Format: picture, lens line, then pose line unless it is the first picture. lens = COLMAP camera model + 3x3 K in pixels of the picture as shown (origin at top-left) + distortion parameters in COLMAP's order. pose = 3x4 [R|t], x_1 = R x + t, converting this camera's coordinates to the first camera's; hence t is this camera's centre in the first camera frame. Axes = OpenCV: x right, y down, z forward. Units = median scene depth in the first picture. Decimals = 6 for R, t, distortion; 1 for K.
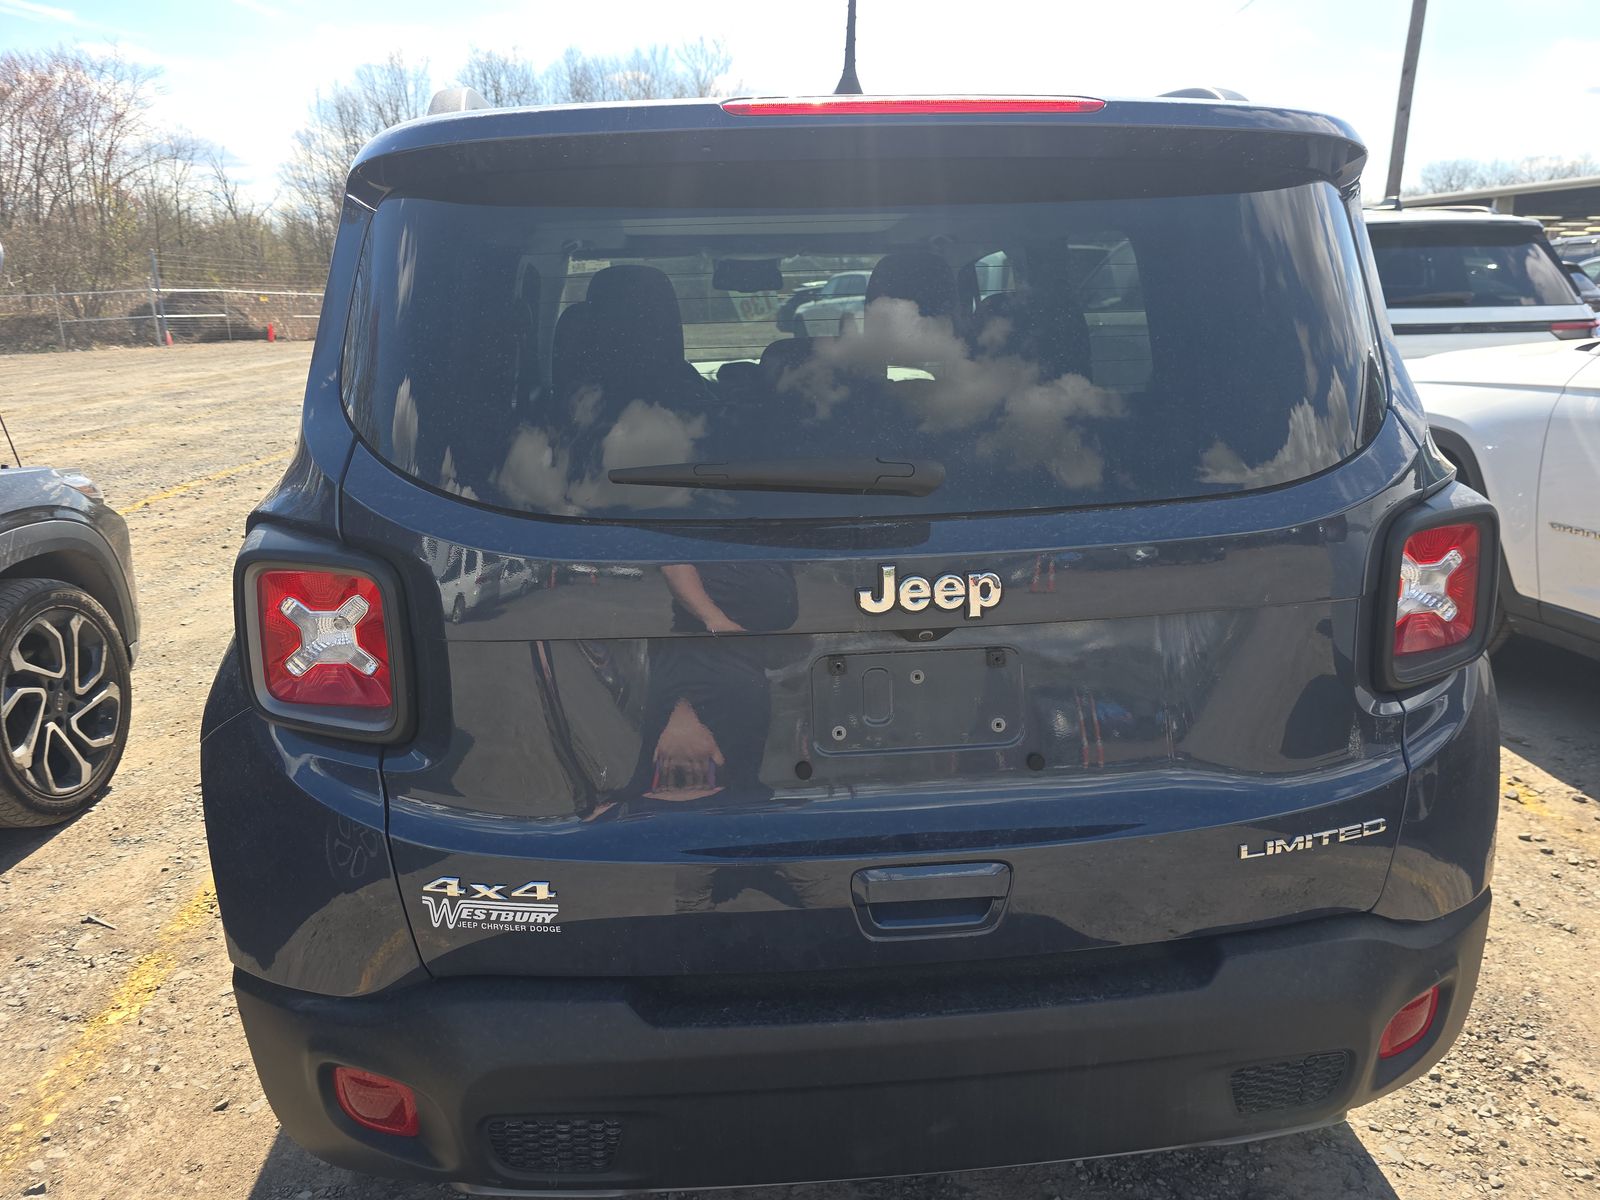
lens RADIAL K [[1065.0, 0, 804.7], [0, 1065.0, 601.6], [0, 0, 1]] dist [0.030503, -0.013849]
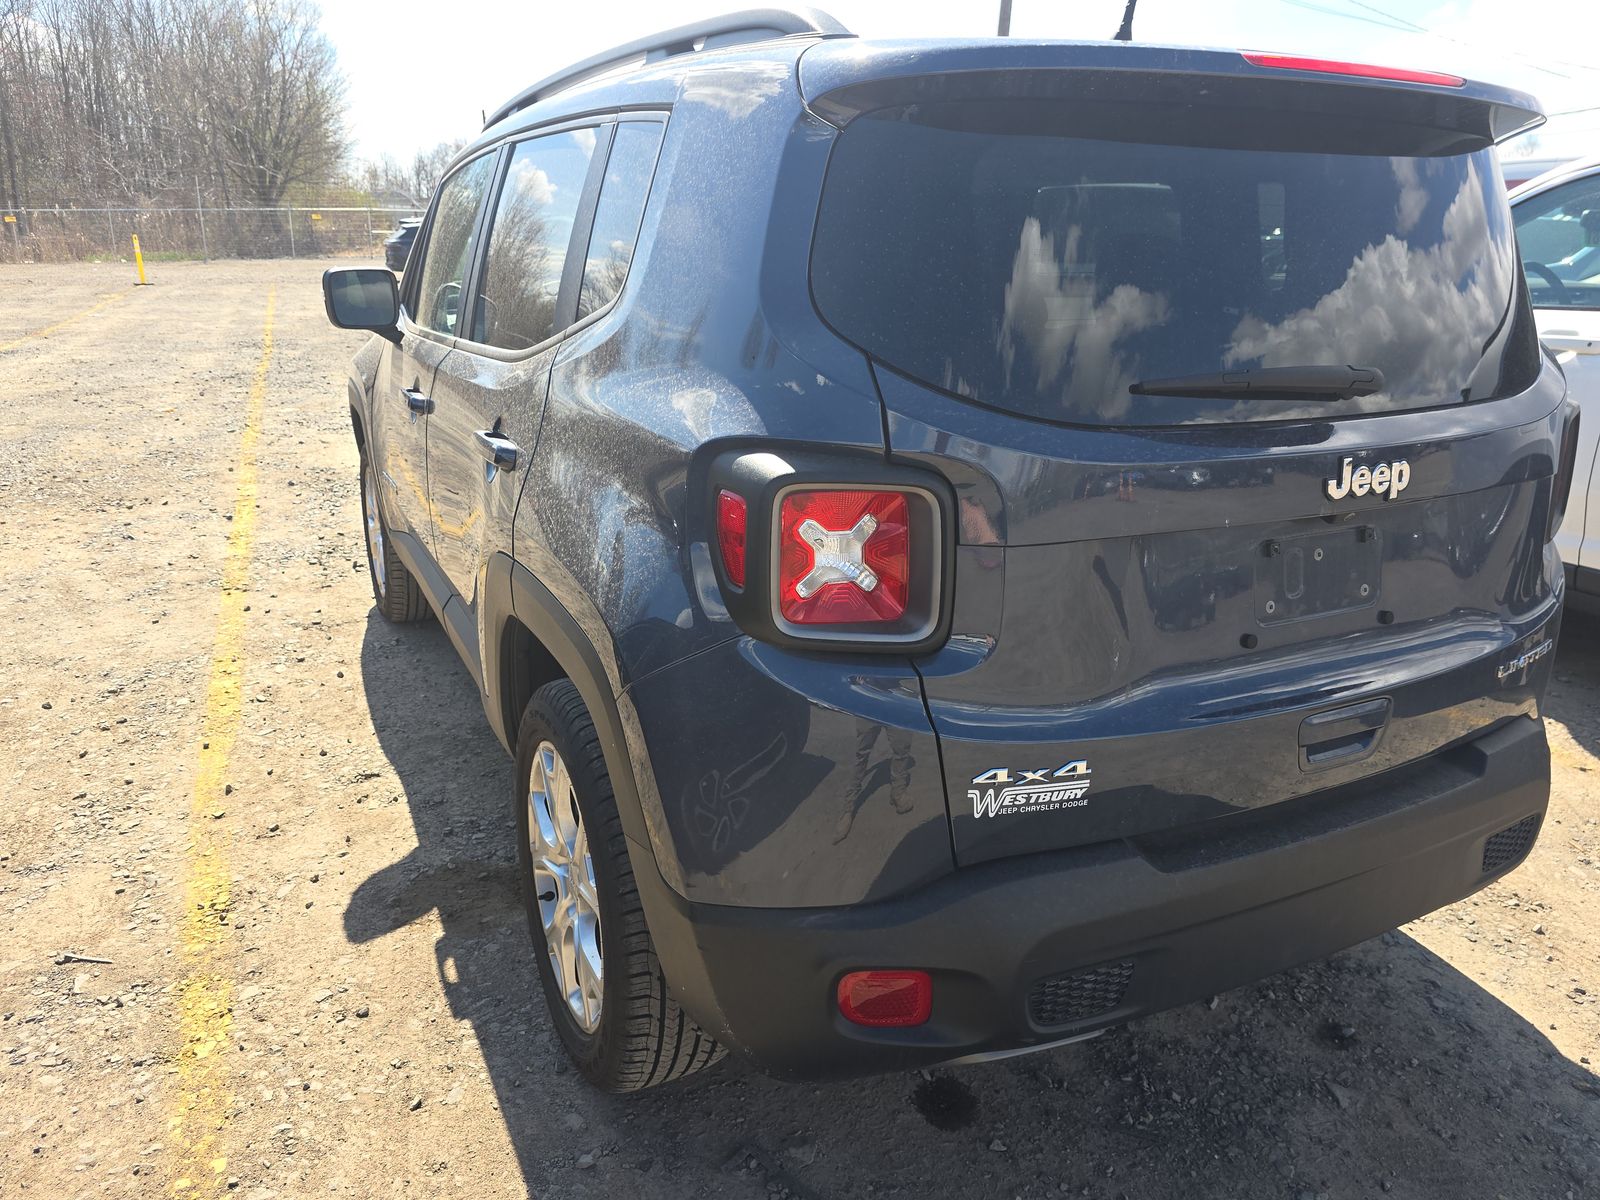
lens RADIAL K [[1065.0, 0, 811.0], [0, 1065.0, 597.6], [0, 0, 1]] dist [0.030503, -0.013849]
pose [[0.932961, -0.078311, 0.351357, -0.855137], [0.061674, 0.996391, 0.058314, 0.014335], [-0.354656, -0.032735, 0.934424, 0.077285]]
